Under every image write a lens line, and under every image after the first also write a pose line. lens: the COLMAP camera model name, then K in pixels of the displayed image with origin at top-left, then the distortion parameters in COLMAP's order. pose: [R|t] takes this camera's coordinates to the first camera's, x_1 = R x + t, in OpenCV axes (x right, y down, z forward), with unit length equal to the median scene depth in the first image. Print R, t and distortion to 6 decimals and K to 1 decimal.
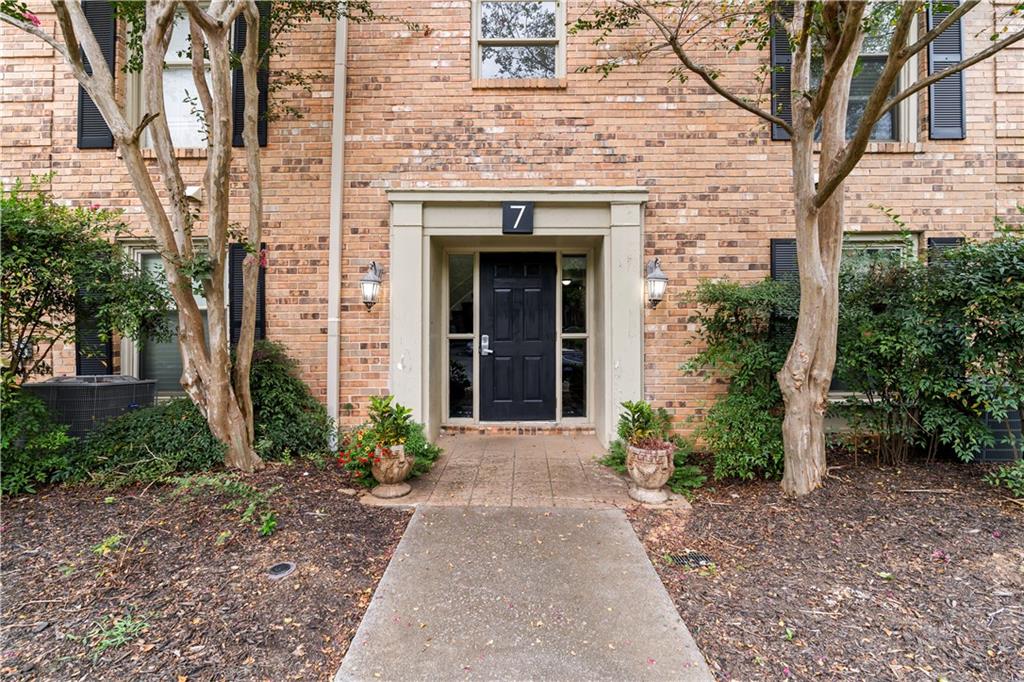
lens RADIAL K [[465.0, 0, 508.9], [0, 465.0, 340.6], [0, 0, 1]] dist [-0.007458, 0.003491]
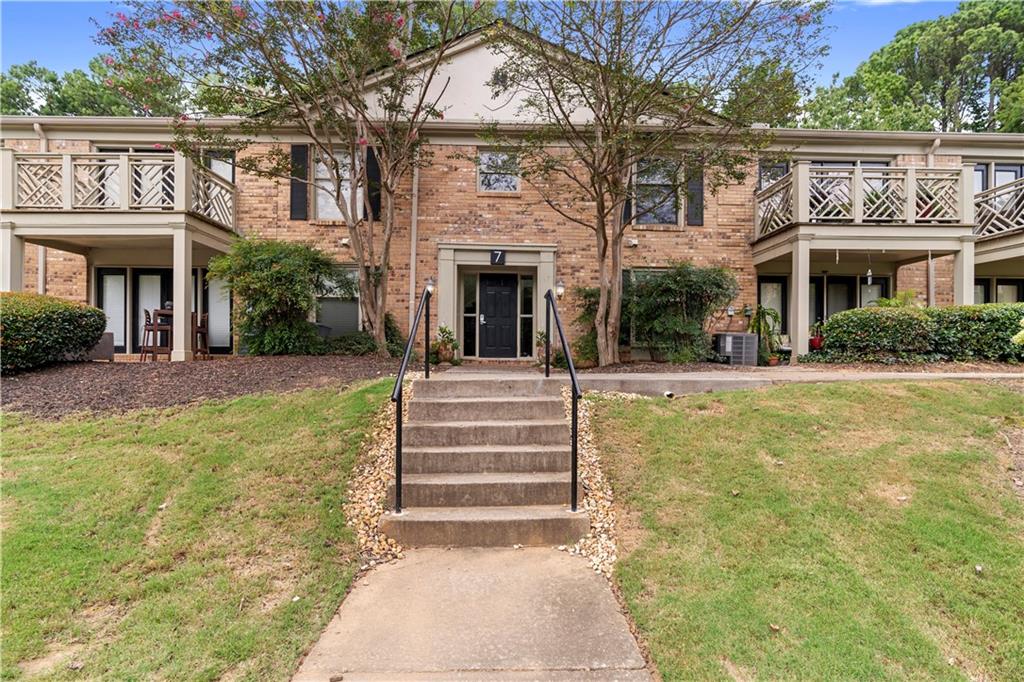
lens RADIAL K [[465.0, 0, 530.8], [0, 465.0, 386.1], [0, 0, 1]] dist [-0.007458, 0.003491]
pose [[0.997881, 0.005063, 0.064865, 0.034842], [-0.006344, 0.999789, 0.019553, 0.293286], [-0.064752, -0.019923, 0.997702, -1.178873]]
